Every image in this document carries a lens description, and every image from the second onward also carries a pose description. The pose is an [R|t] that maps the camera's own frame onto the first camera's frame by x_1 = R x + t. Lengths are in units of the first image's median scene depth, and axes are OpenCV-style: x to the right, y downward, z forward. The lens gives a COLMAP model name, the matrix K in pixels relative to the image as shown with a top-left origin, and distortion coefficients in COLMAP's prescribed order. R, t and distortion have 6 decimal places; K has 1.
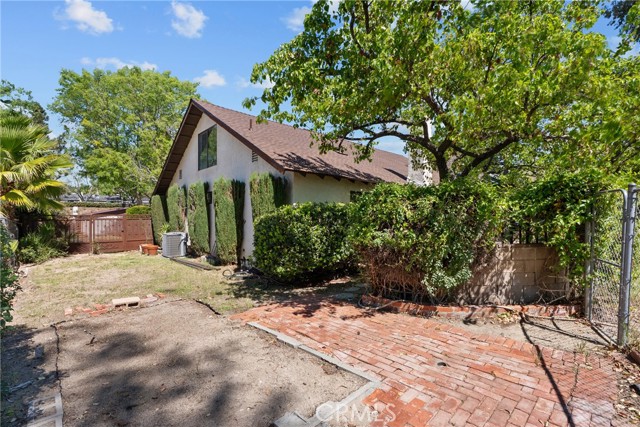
lens RADIAL K [[288.8, 0, 317.9], [0, 288.8, 215.1], [0, 0, 1]] dist [0.003880, 0.000787]
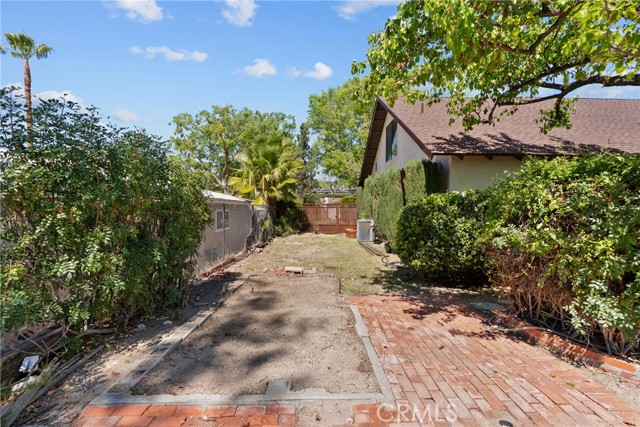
lens RADIAL K [[288.8, 0, 317.9], [0, 288.8, 215.1], [0, 0, 1]] dist [0.003880, 0.000787]
pose [[0.738951, 0.032264, -0.672986, 0.269223], [-0.008279, 0.999212, 0.038814, 0.000409], [0.673708, -0.023110, 0.738636, 0.102597]]
